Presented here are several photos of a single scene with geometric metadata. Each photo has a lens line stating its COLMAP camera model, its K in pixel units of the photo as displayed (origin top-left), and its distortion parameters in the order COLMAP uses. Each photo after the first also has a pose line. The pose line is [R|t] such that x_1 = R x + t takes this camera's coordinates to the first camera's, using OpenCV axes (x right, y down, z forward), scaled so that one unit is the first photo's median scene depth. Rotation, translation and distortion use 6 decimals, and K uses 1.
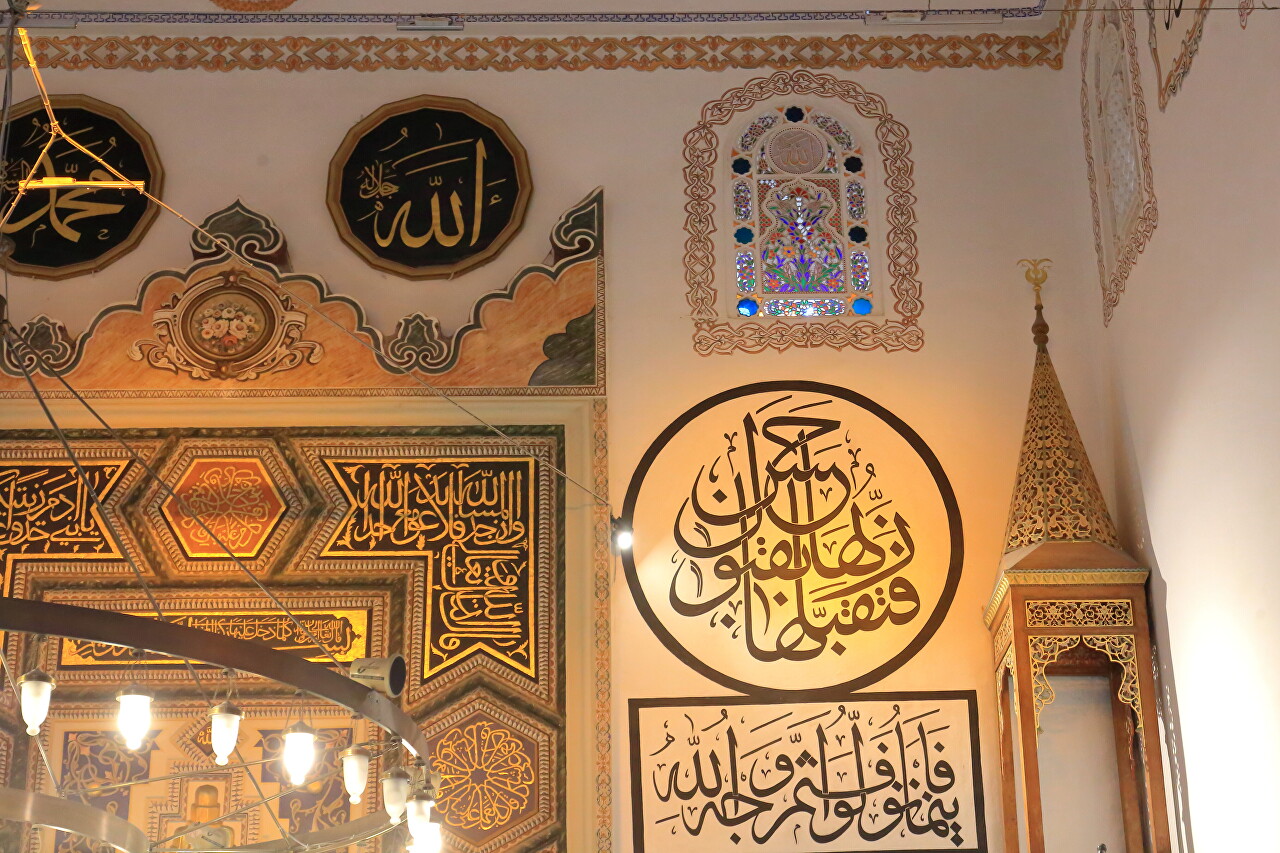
lens RADIAL K [[2328.6, 0, 640.0], [0, 2328.6, 425.2], [0, 0, 1]] dist [0.005833, 0.000000]
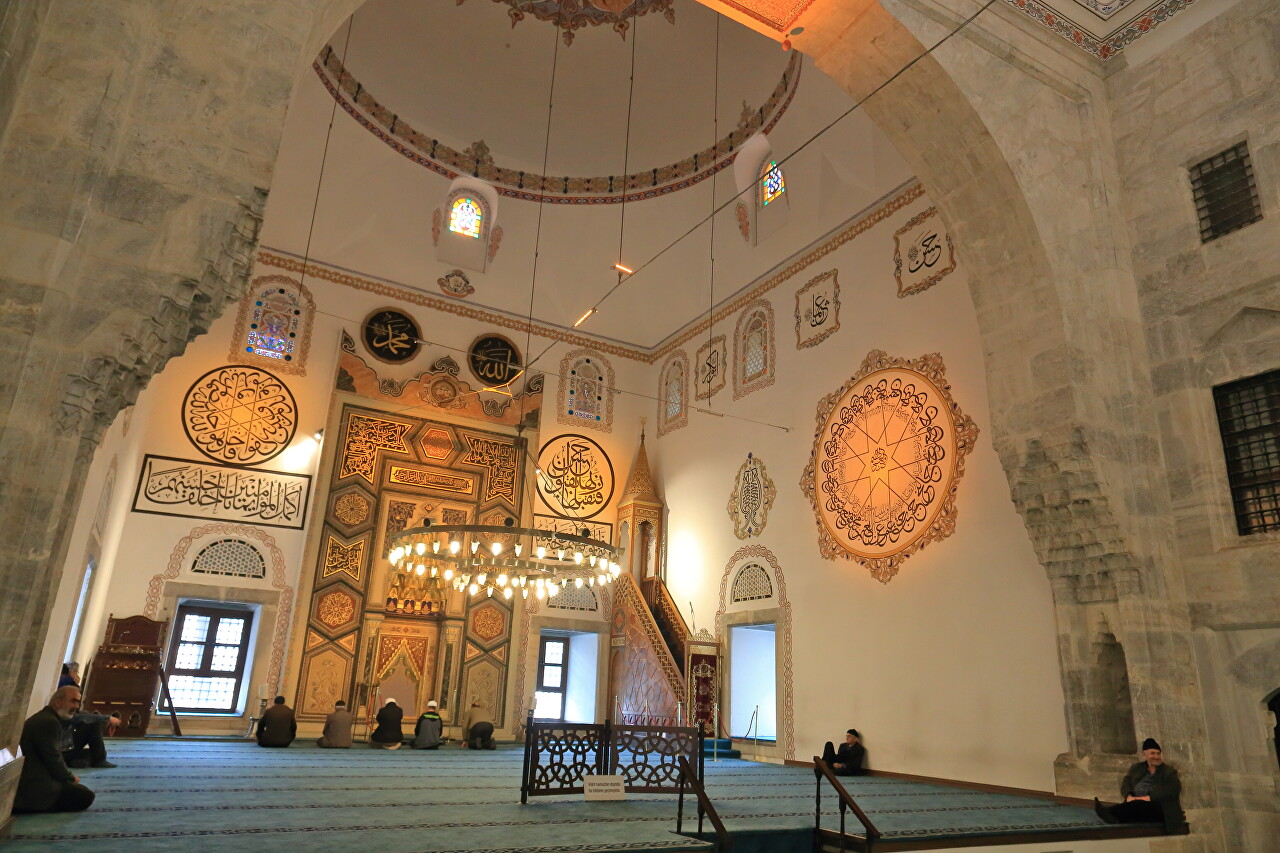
lens RADIAL K [[842.6, 0, 640.3], [0, 842.6, 428.2], [0, 0, 1]] dist [0.003977, 0.006889]
pose [[0.881306, 0.195980, 0.429990, -0.455016], [-0.237864, 0.970241, 0.045311, -0.118990], [-0.408314, -0.142212, 0.901696, -0.294714]]
